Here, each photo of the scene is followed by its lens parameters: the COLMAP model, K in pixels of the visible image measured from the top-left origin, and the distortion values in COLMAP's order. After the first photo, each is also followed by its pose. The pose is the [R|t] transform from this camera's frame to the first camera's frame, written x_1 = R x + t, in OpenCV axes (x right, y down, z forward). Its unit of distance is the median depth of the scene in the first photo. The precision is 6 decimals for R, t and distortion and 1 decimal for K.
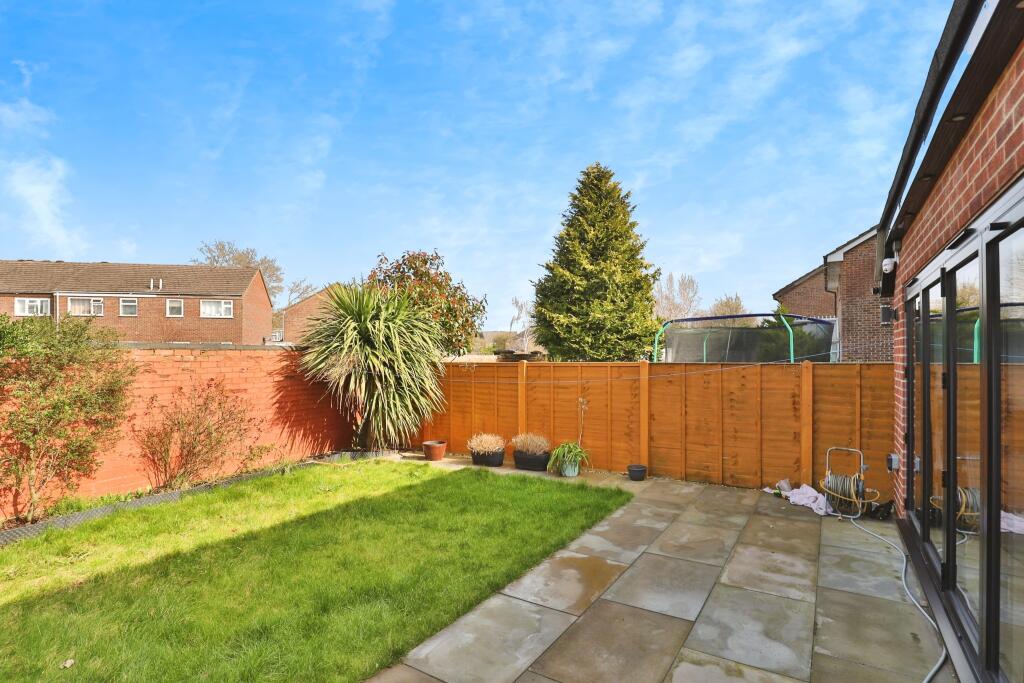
lens RADIAL K [[503.8, 0, 520.2], [0, 503.8, 353.3], [0, 0, 1]] dist [-0.026452, 0.002155]
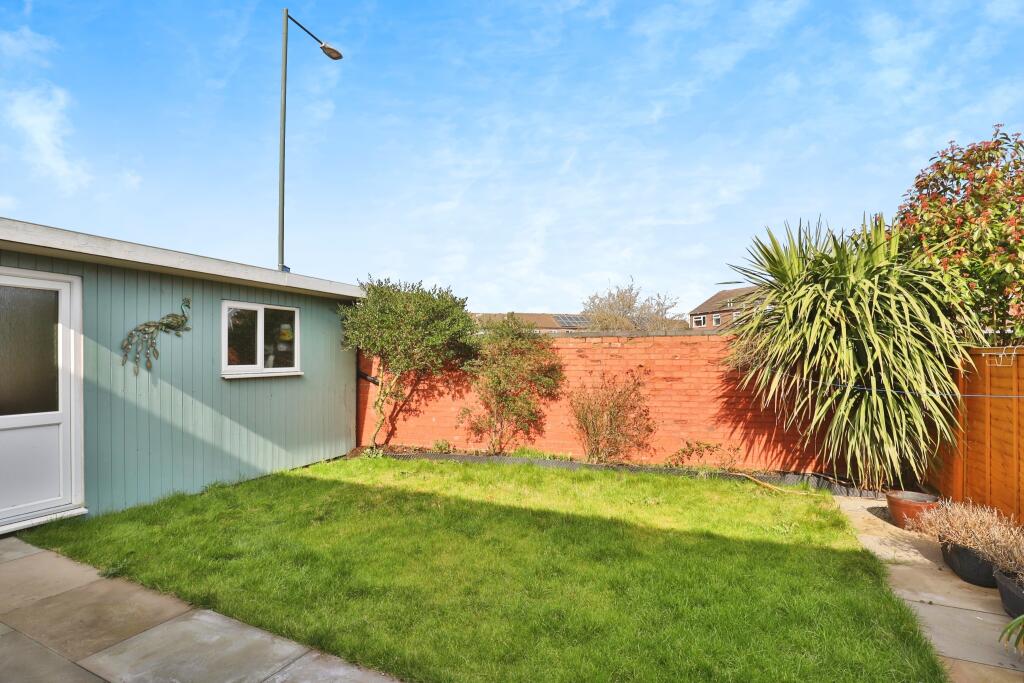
lens RADIAL K [[503.8, 0, 520.2], [0, 503.8, 353.3], [0, 0, 1]] dist [-0.026452, 0.002155]
pose [[0.117589, -0.000820, -0.993062, 0.461491], [0.010739, 0.999942, 0.000446, 0.029511], [0.993004, -0.010717, 0.117591, 0.786866]]
